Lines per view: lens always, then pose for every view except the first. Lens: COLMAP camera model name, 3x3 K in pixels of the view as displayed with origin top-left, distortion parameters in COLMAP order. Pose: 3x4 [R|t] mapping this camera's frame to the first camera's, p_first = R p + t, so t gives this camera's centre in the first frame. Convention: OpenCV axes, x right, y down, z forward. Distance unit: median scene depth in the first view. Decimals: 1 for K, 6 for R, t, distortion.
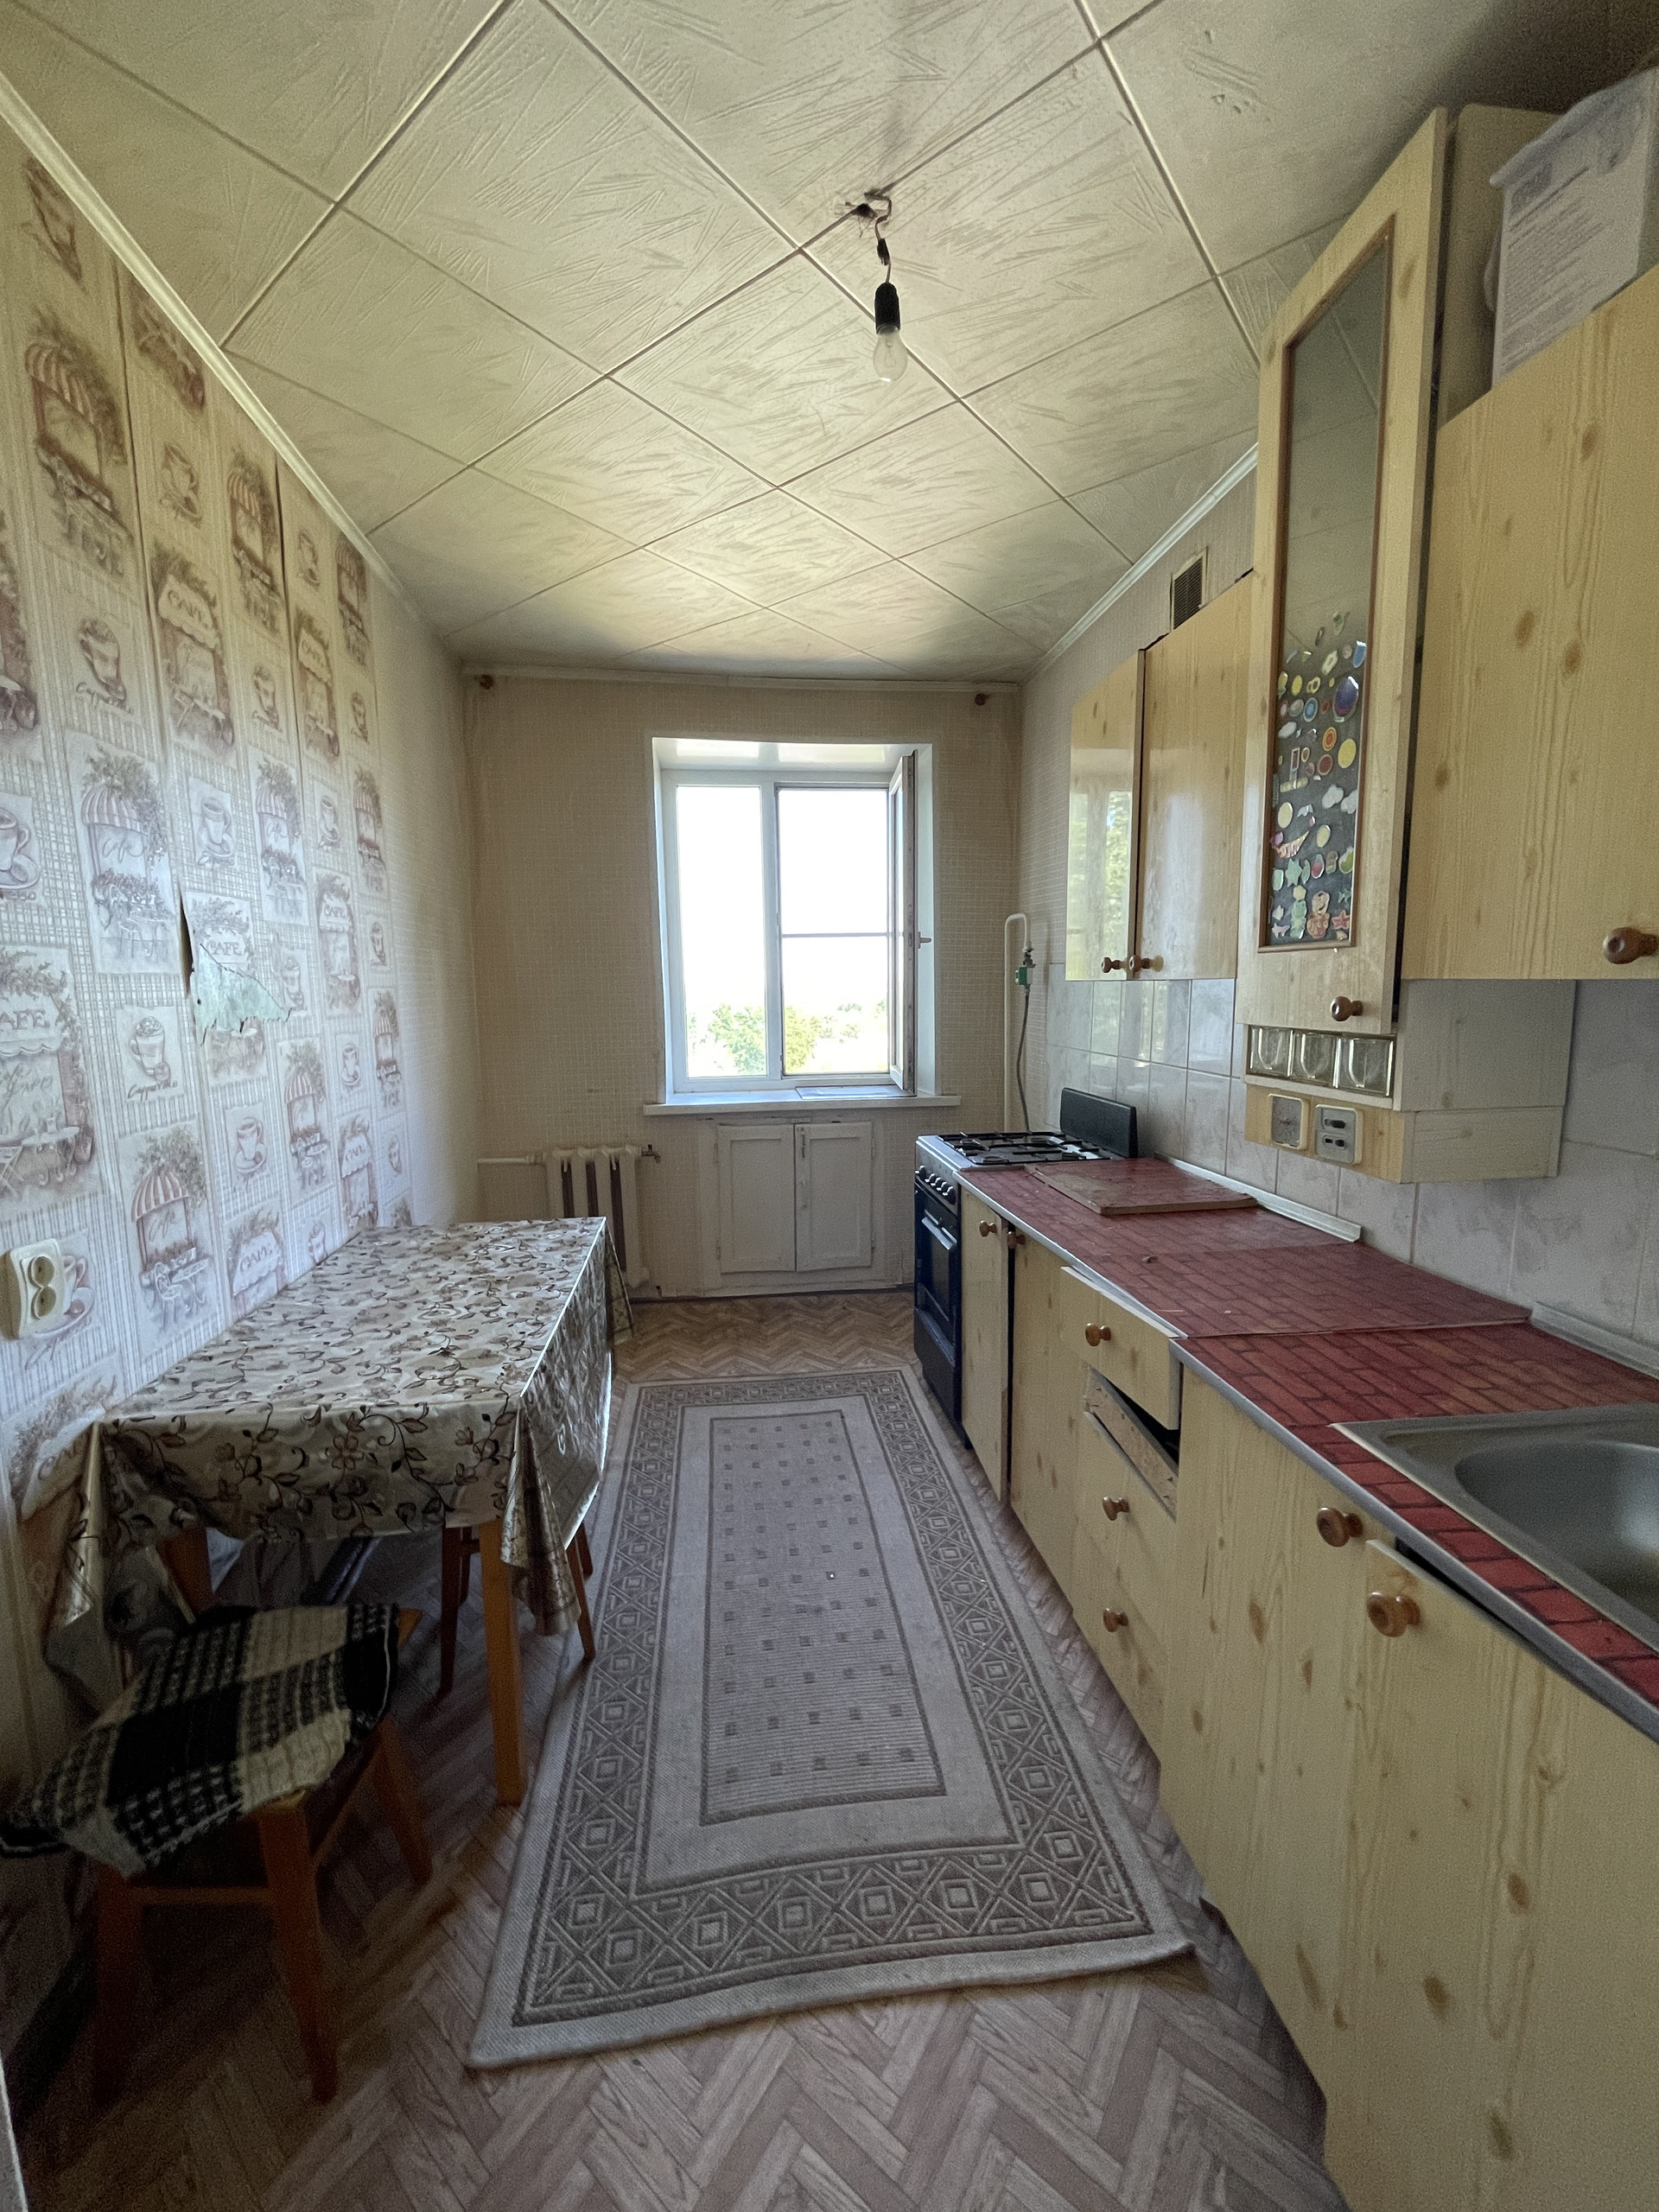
lens RADIAL K [[897.2, 0, 824.8], [0, 897.2, 1105.8], [0, 0, 1]] dist [-0.008047, 0.001002]
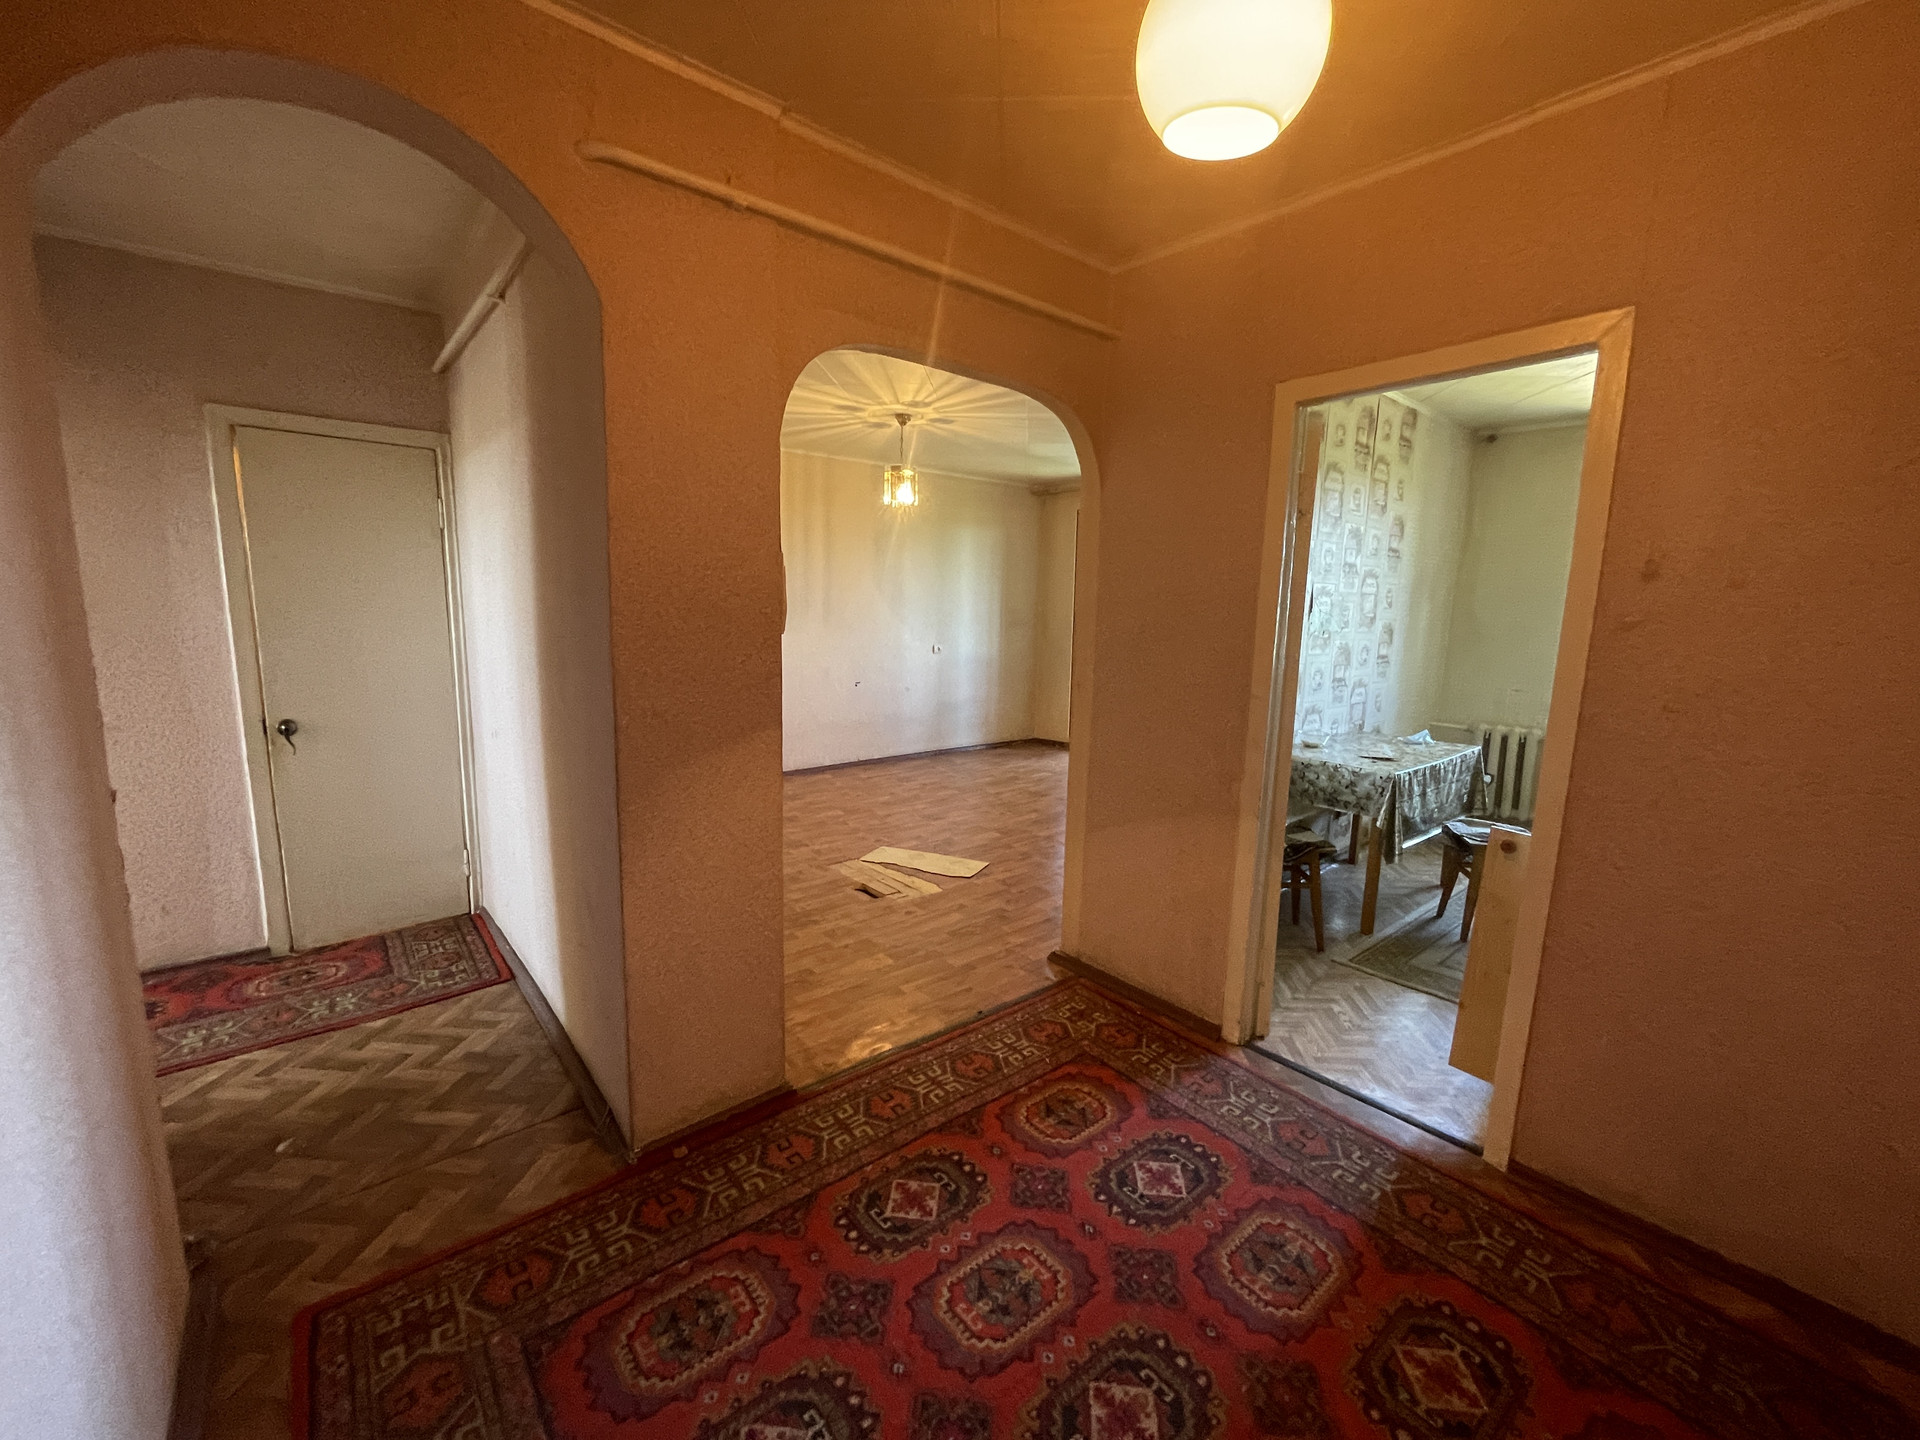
lens RADIAL K [[778.8, 0, 959.0], [0, 778.8, 724.8], [0, 0, 1]] dist [-0.008047, 0.001002]
pose [[0.544667, 0.158270, -0.823583, 0.551682], [-0.145985, 0.984931, 0.092731, 0.096742], [0.825849, 0.069724, 0.559564, -0.918020]]
